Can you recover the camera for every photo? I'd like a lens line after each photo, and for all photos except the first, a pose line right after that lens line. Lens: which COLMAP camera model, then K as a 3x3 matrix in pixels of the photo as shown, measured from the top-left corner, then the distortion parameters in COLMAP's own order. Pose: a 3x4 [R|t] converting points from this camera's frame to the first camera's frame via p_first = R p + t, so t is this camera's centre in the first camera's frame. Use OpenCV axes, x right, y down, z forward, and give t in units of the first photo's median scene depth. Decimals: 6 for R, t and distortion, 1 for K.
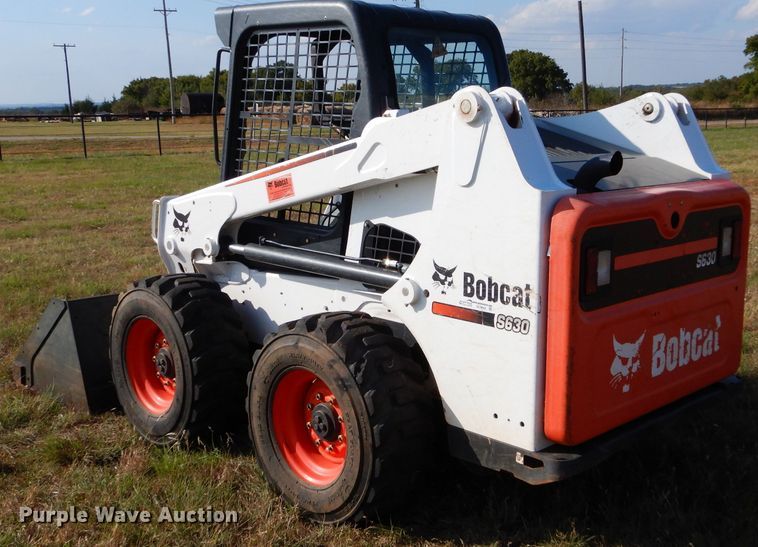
lens RADIAL K [[908.0, 0, 430.9], [0, 908.0, 268.9], [0, 0, 1]] dist [0.021360, 0.000000]
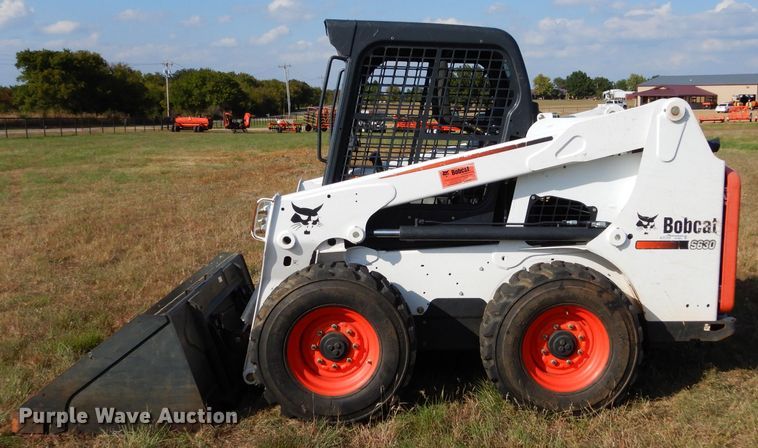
lens RADIAL K [[789.6, 0, 469.4], [0, 789.6, 236.7], [0, 0, 1]] dist [0.018666, 0.000000]
pose [[0.666098, -0.103581, 0.738637, -1.152233], [0.123851, 0.991922, 0.027411, -0.040831], [-0.735509, 0.073222, 0.673546, 0.334839]]
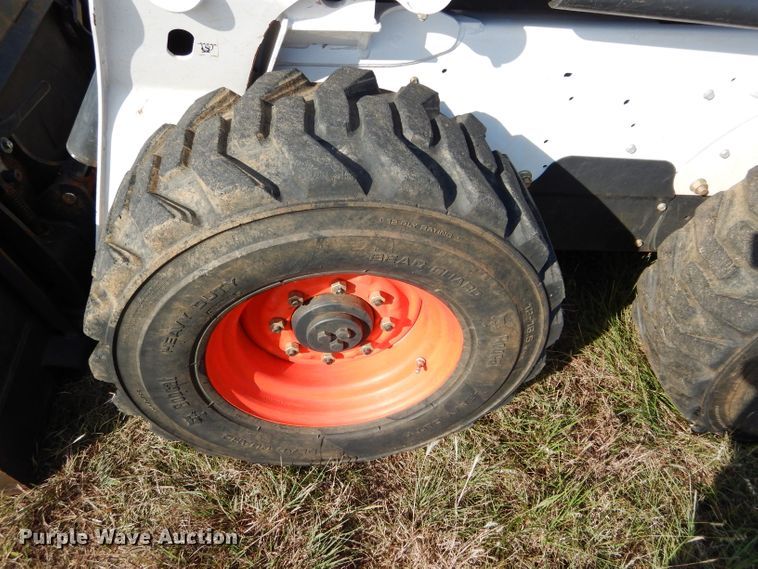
lens RADIAL K [[586.3, 0, 381.0], [0, 586.3, 277.6], [0, 0, 1]] dist [-0.000599, -0.007789]
pose [[0.636831, -0.503396, 0.583986, -0.558682], [-0.007469, 0.753372, 0.657552, -0.105390], [-0.770968, -0.423111, 0.476011, 1.172260]]
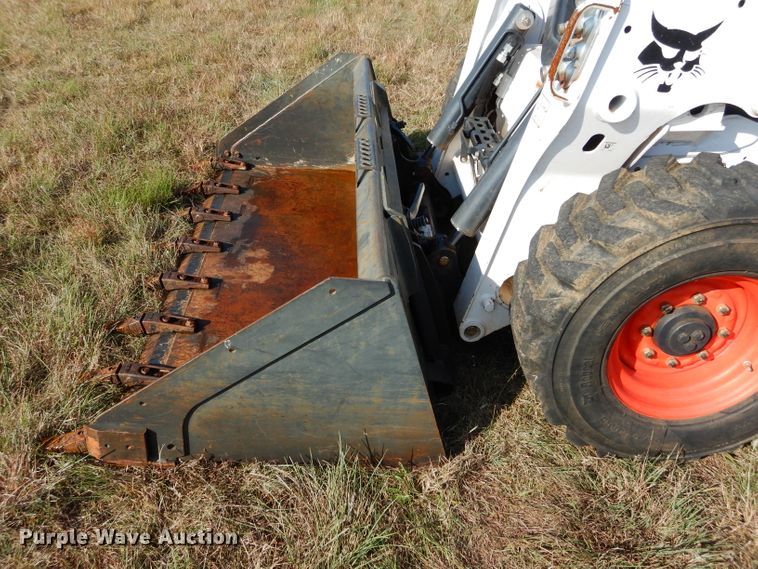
lens RADIAL K [[630.5, 0, 376.1], [0, 630.5, 279.8], [0, 0, 1]] dist [0.010594, -0.006689]
pose [[0.705826, -0.360542, 0.609769, -0.858402], [0.063270, 0.889434, 0.452664, -0.142252], [-0.705554, -0.280922, 0.650597, 1.200902]]
